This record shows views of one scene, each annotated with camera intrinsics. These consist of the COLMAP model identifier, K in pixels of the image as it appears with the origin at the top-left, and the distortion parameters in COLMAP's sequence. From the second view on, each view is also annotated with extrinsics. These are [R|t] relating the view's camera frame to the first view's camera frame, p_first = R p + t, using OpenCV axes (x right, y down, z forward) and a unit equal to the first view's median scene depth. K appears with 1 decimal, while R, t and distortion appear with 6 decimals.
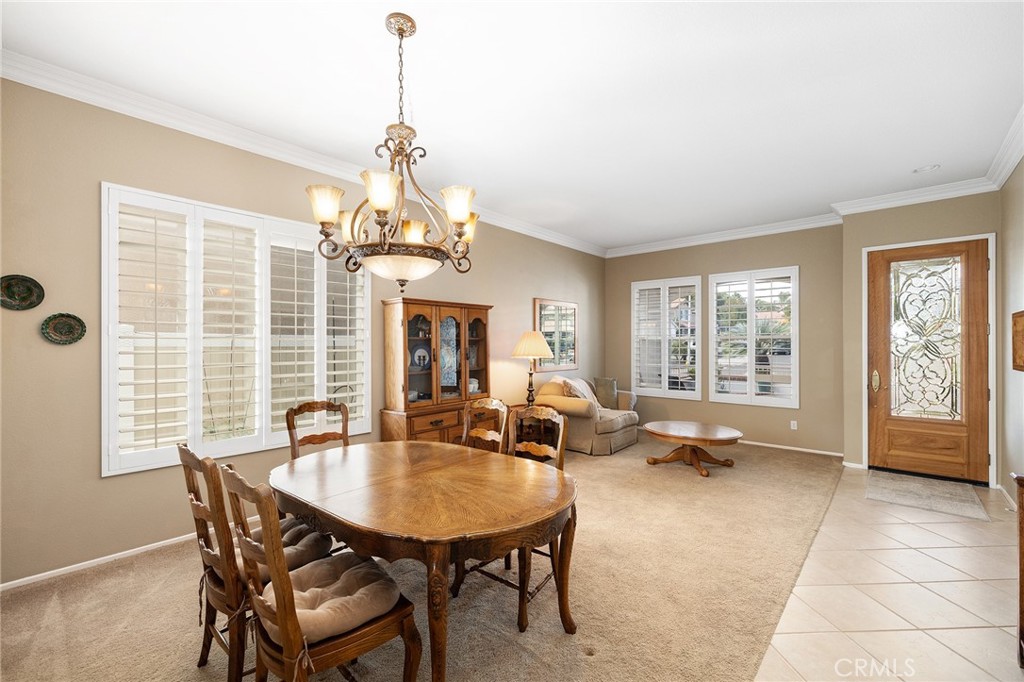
lens RADIAL K [[429.8, 0, 509.8], [0, 429.8, 343.9], [0, 0, 1]] dist [0.002860, -0.000024]
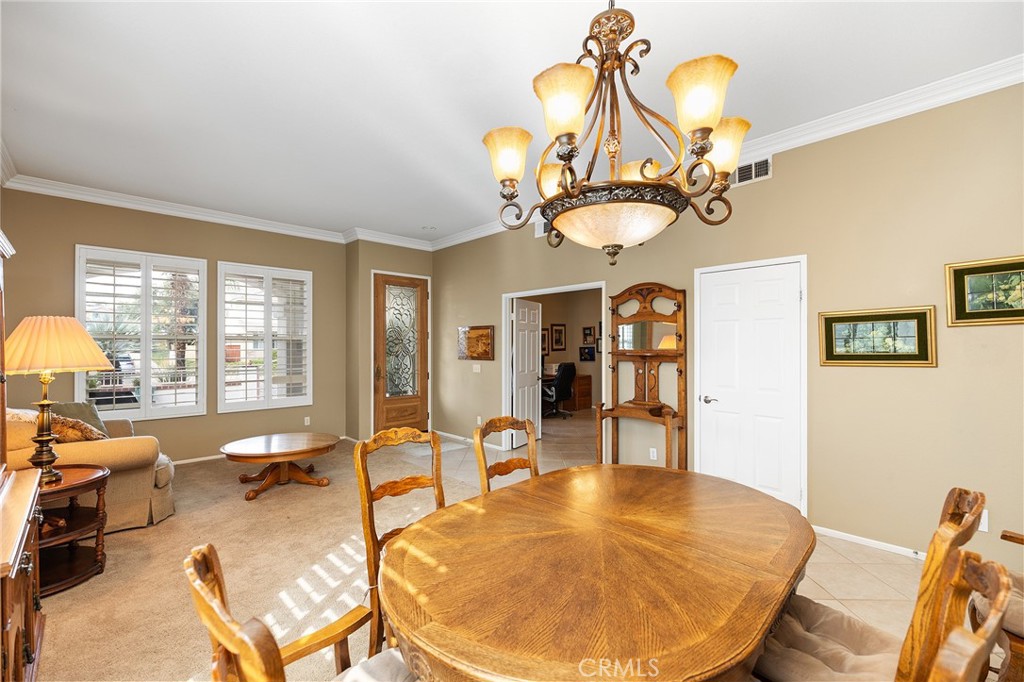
lens RADIAL K [[429.8, 0, 509.8], [0, 429.8, 343.9], [0, 0, 1]] dist [0.002860, -0.000024]
pose [[0.090357, 0.003512, 0.995903, -0.417440], [-0.002224, 0.999992, -0.003325, 0.001201], [-0.995907, -0.001914, 0.090364, 0.485127]]
